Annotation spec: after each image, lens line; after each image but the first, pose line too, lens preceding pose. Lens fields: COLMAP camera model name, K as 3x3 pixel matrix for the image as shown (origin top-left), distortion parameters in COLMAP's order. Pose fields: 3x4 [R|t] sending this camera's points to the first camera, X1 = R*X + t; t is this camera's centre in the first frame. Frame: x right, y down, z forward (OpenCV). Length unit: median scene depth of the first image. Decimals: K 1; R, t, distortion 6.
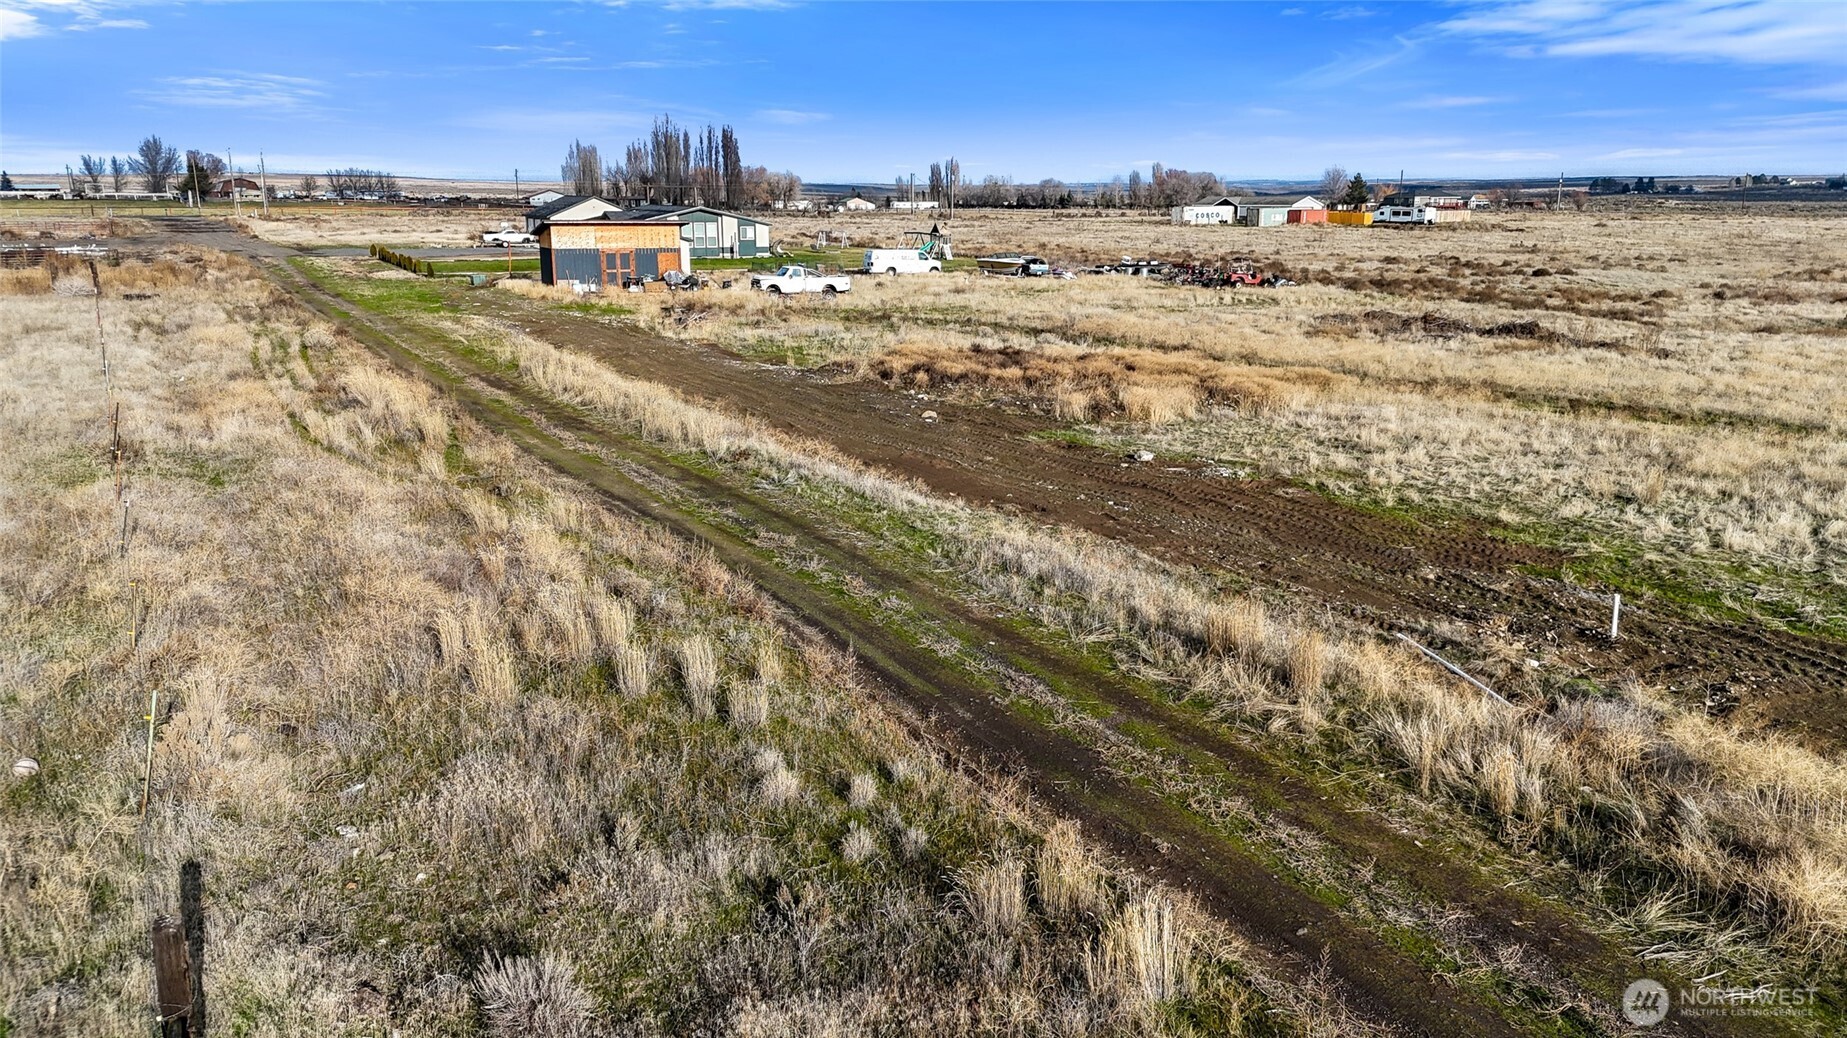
lens RADIAL K [[1346.6, 0, 925.7], [0, 1346.6, 508.6], [0, 0, 1]] dist [0.089986, -0.098974]
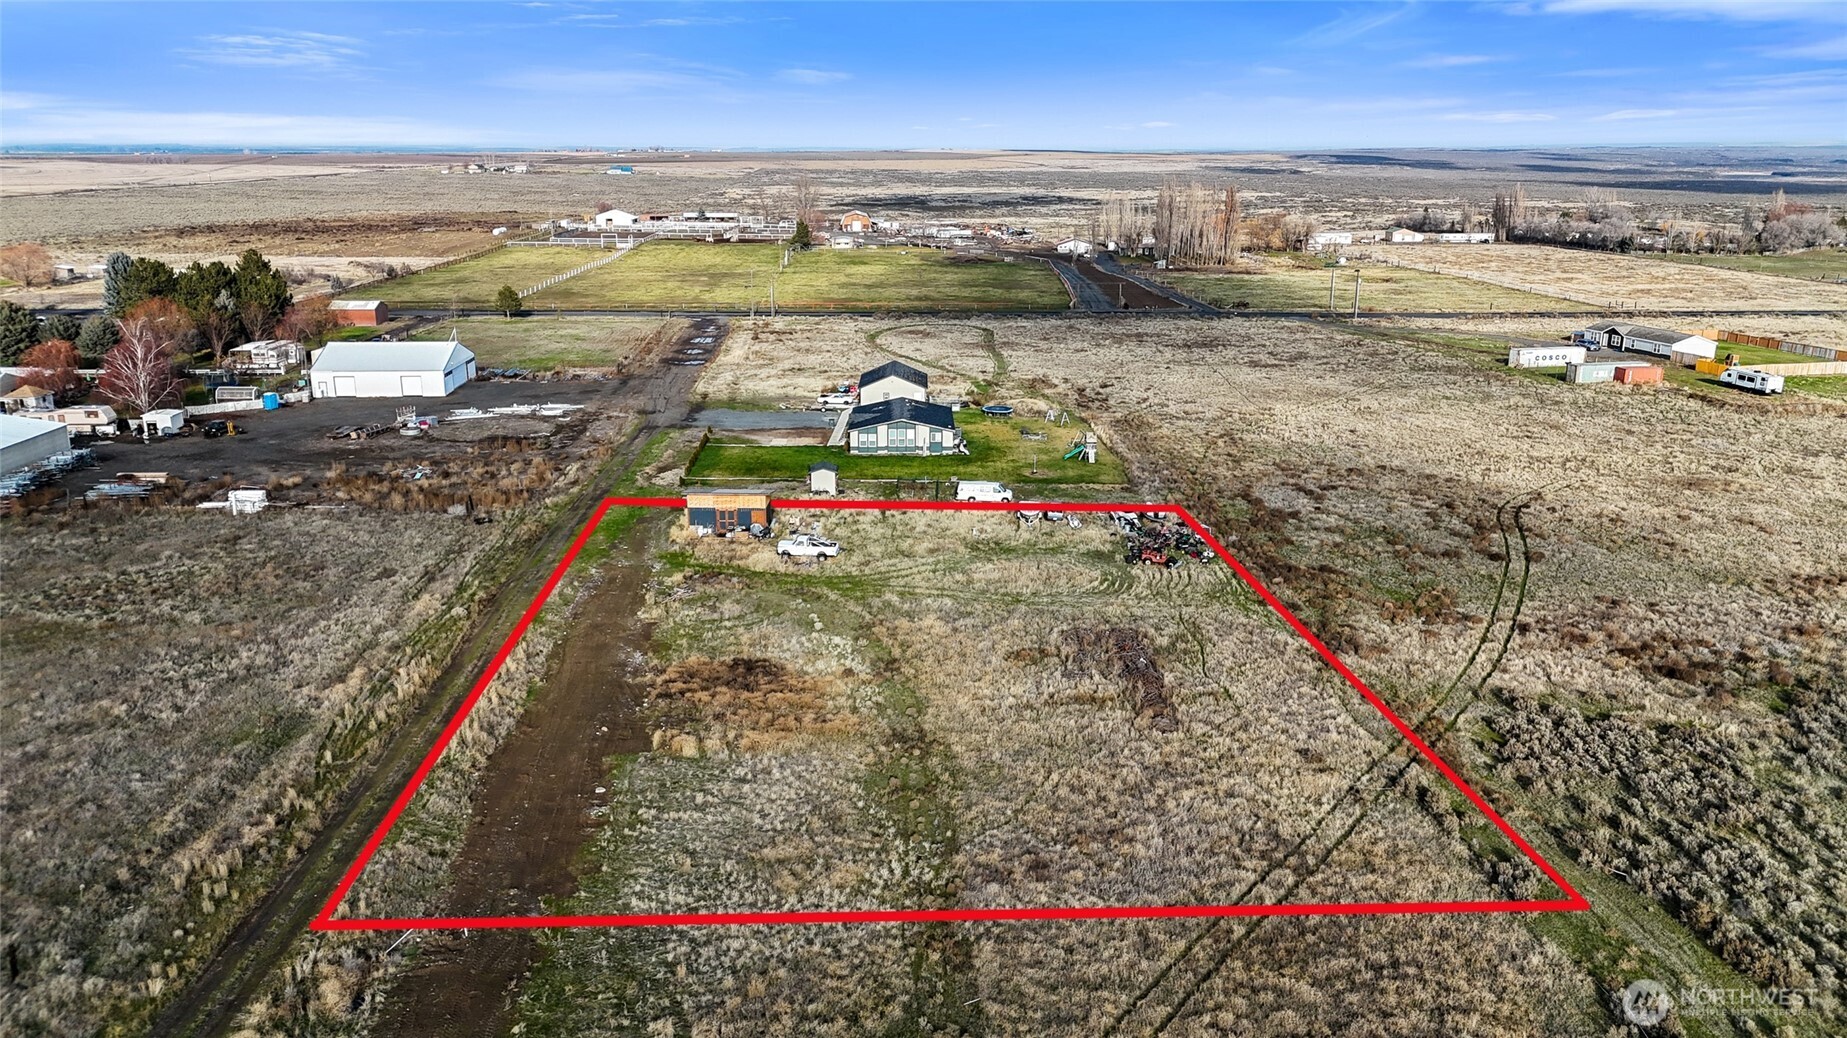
lens RADIAL K [[1338.8, 0, 923.5], [0, 1338.8, 519.0], [0, 0, 1]] dist [0.092373, -0.098658]
pose [[0.891832, 0.120561, -0.436006, 0.552941], [-0.105144, 0.992680, 0.059420, -0.238929], [0.439978, -0.007149, 0.897980, -0.280089]]
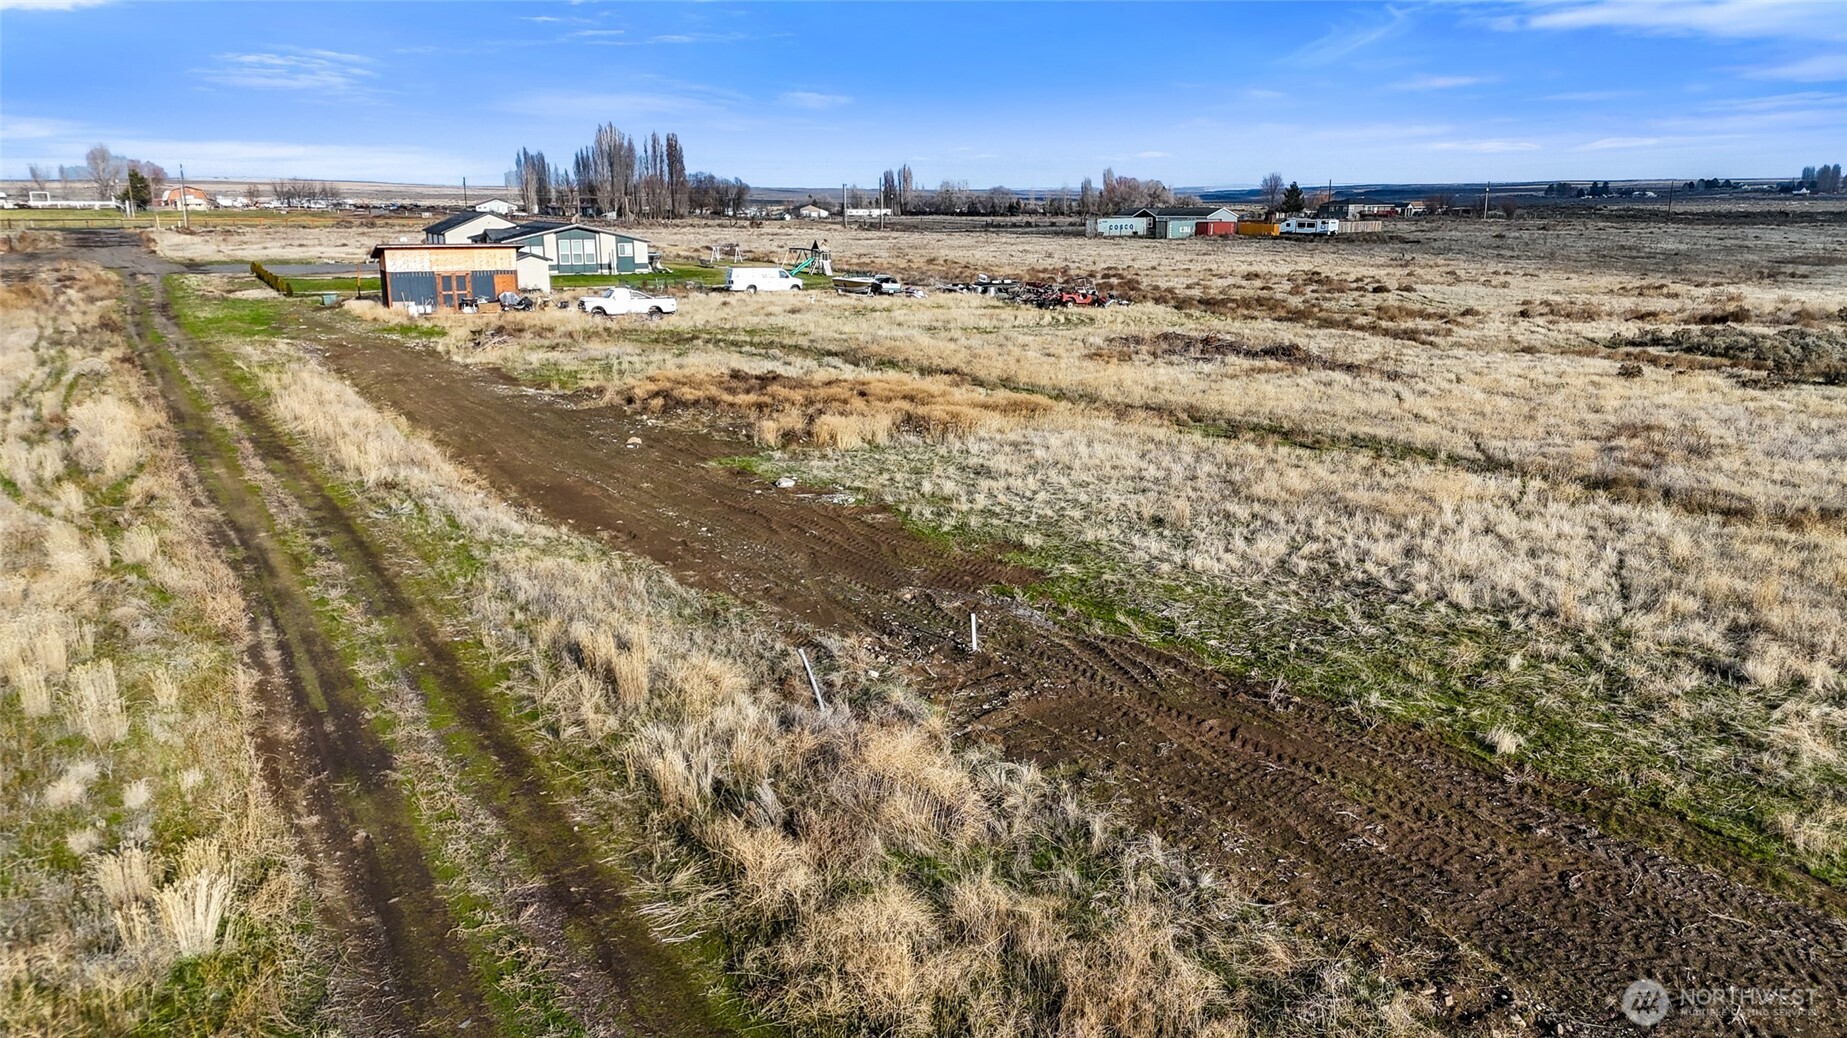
lens RADIAL K [[1338.8, 0, 923.5], [0, 1338.8, 519.0], [0, 0, 1]] dist [0.092373, -0.098658]
pose [[0.999840, -0.005451, 0.017063, 0.089375], [0.005358, 0.999971, 0.005463, -0.005185], [-0.017092, -0.005371, 0.999839, -0.030701]]
